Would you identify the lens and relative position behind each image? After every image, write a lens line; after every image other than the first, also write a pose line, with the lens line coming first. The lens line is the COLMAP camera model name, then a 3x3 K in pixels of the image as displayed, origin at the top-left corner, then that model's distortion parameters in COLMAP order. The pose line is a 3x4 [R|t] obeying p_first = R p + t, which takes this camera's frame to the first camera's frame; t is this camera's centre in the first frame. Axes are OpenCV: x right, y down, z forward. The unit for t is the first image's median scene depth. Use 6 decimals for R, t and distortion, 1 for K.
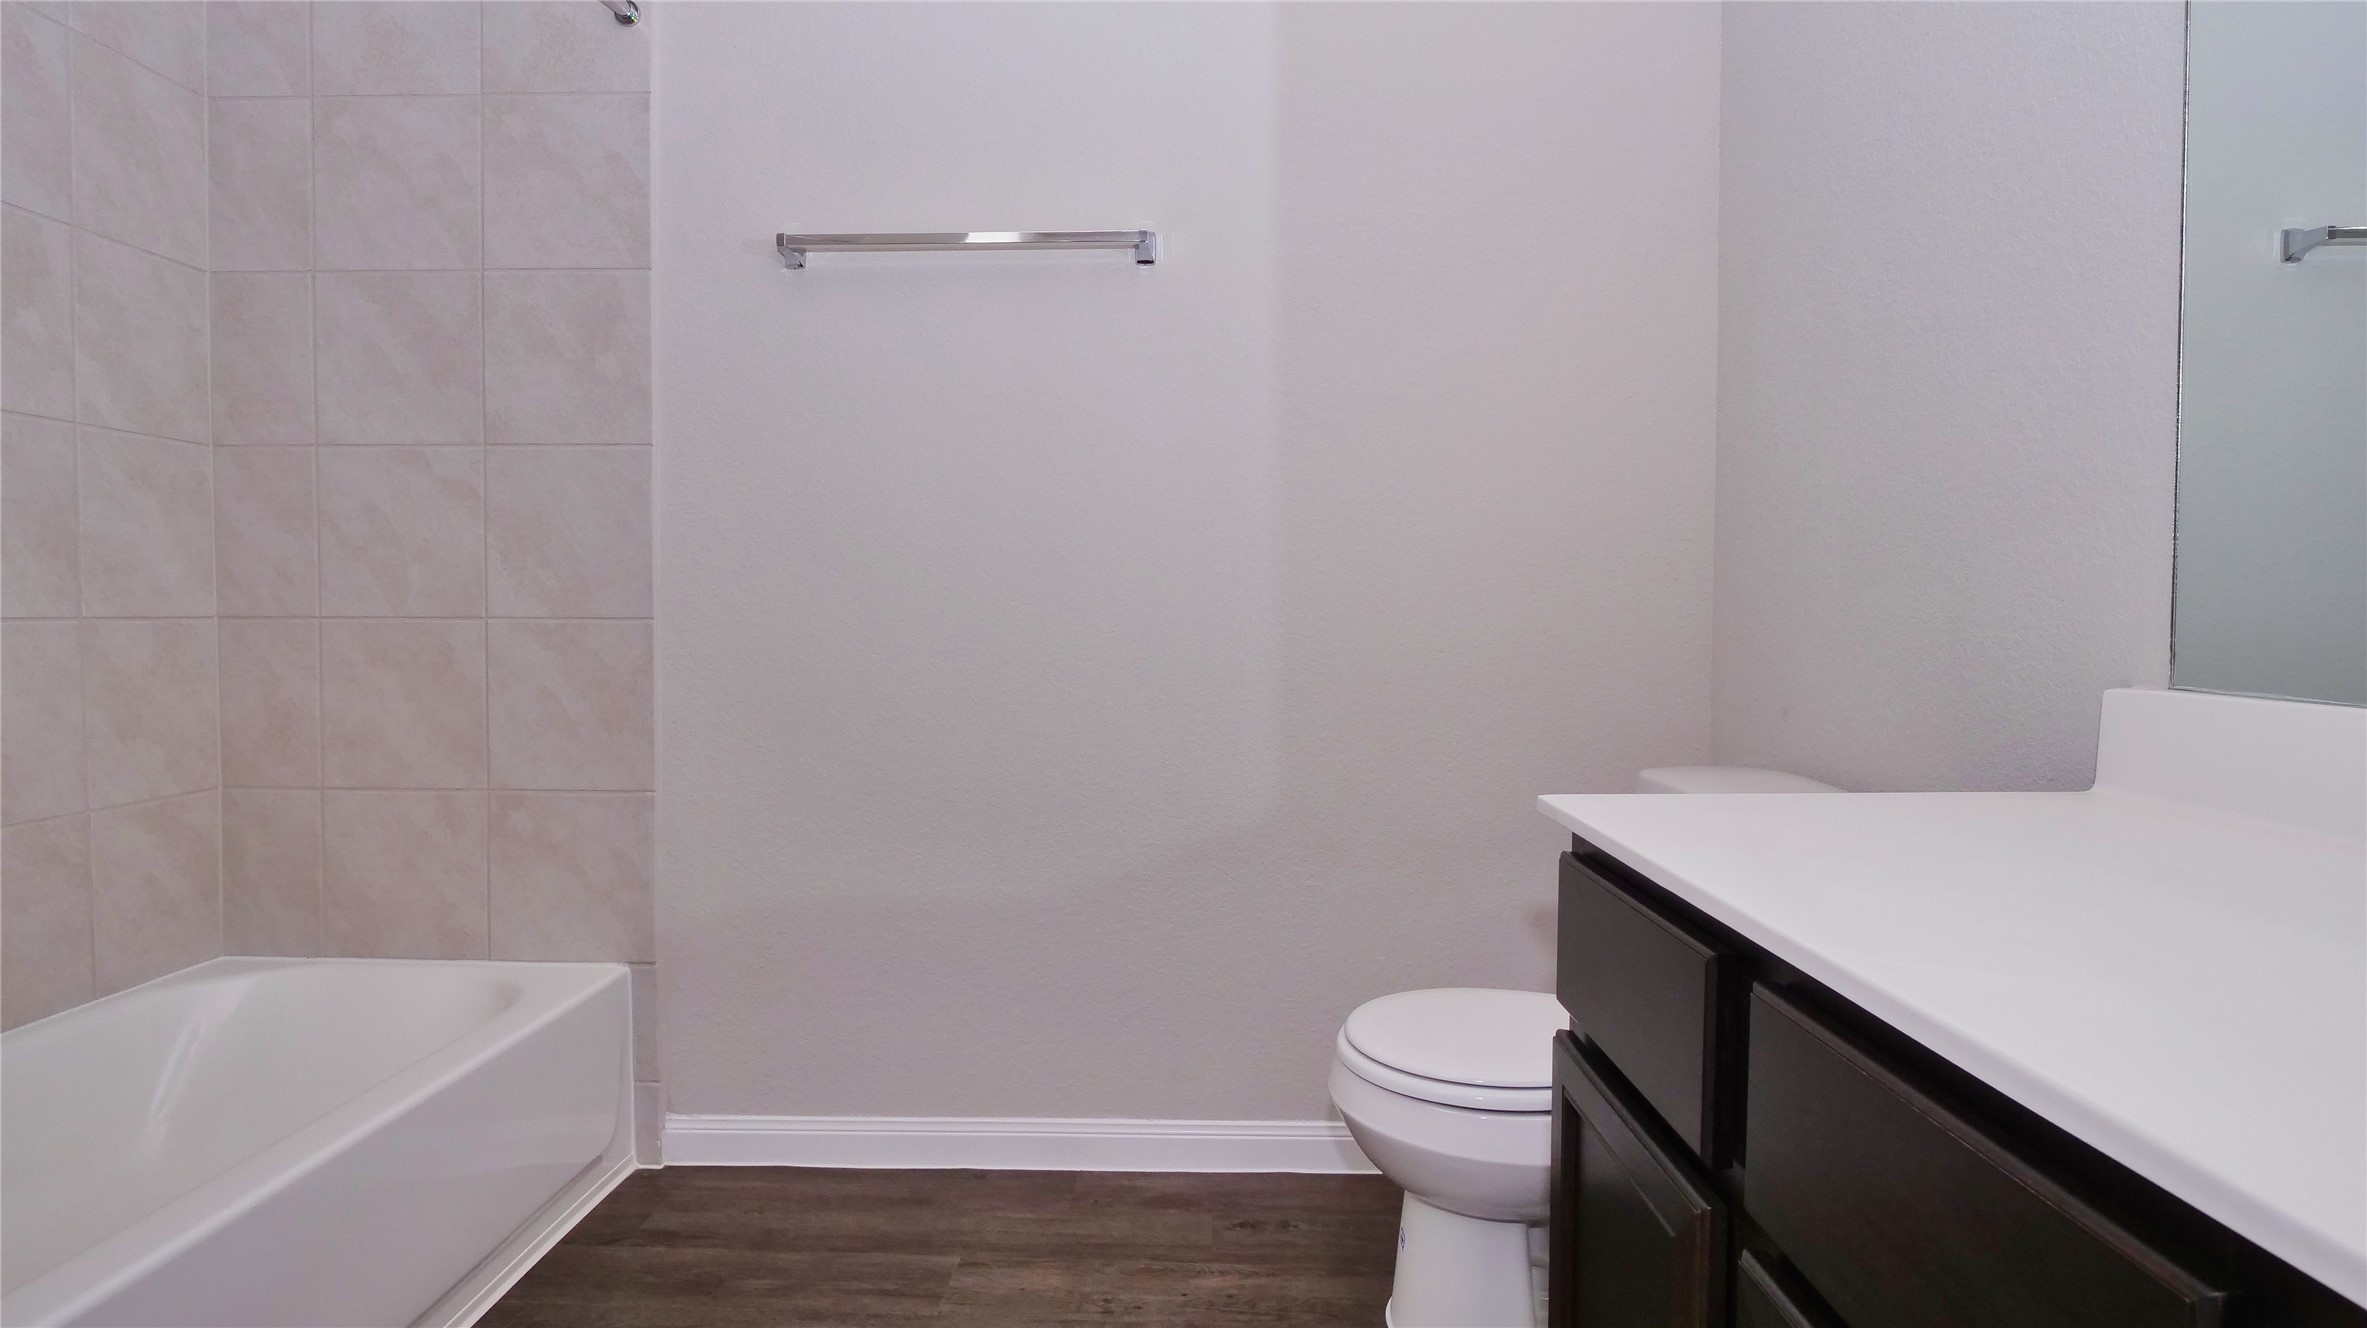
lens RADIAL K [[1143.9, 0, 1187.8], [0, 1143.9, 663.2], [0, 0, 1]] dist [-0.012148, -0.000447]
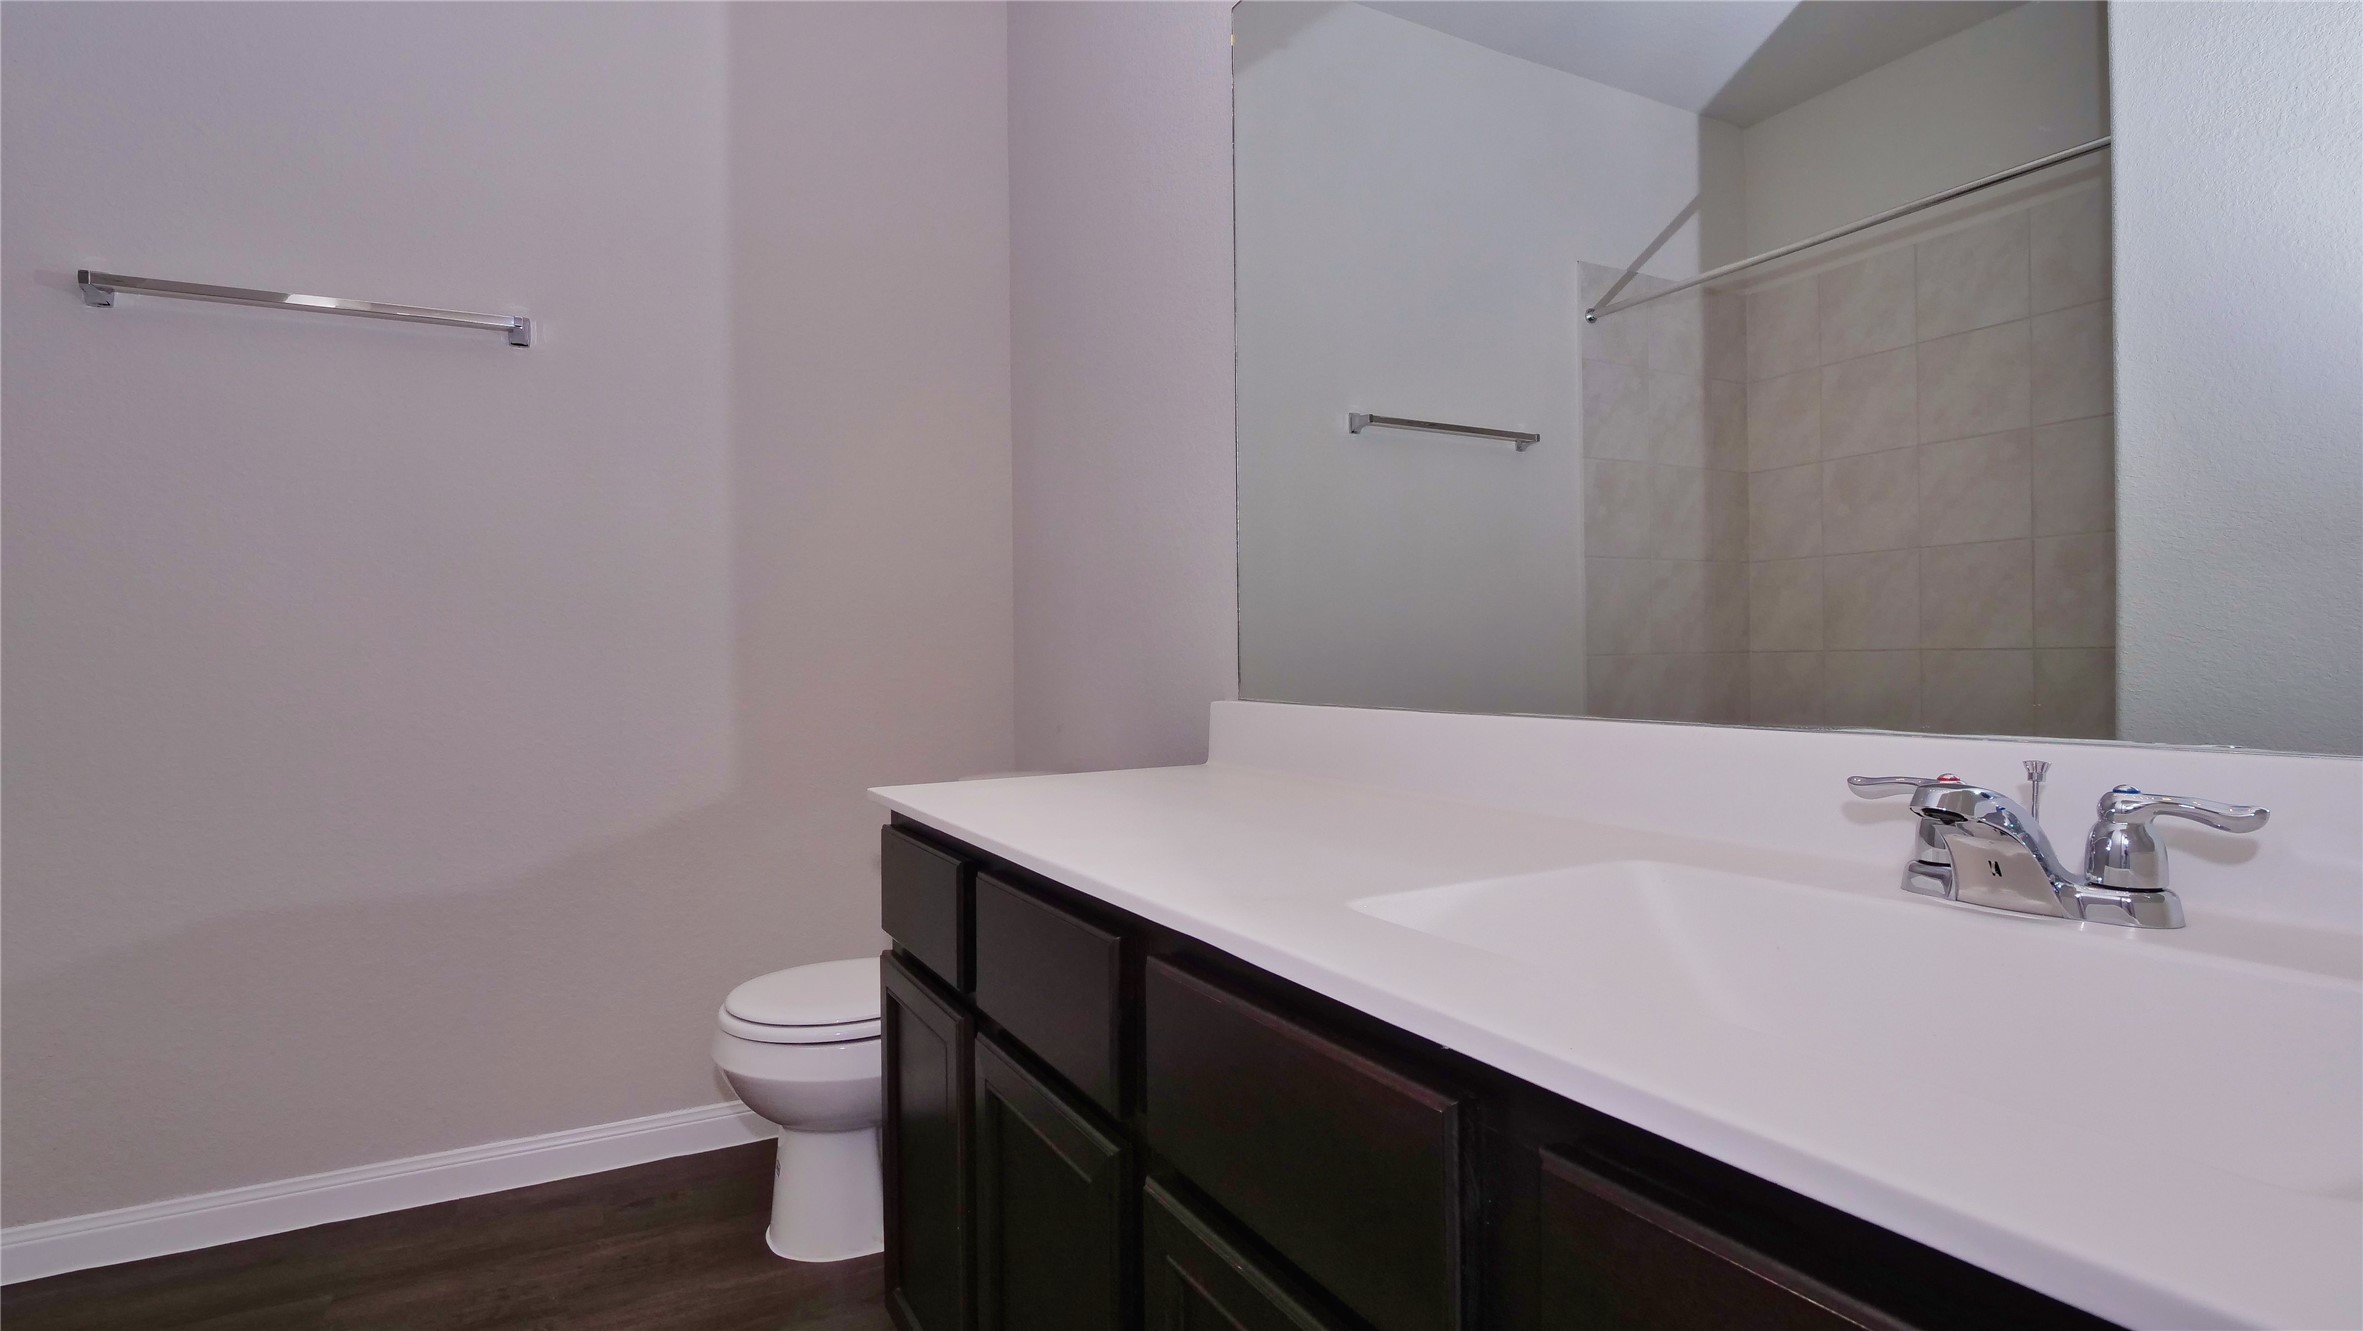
lens RADIAL K [[1142.0, 0, 1185.8], [0, 1142.0, 664.7], [0, 0, 1]] dist [-0.012148, -0.000447]
pose [[0.863893, -0.011018, 0.503555, -0.043093], [0.032060, 0.998936, -0.033144, 0.015762], [-0.502654, 0.044777, 0.863327, -0.293151]]
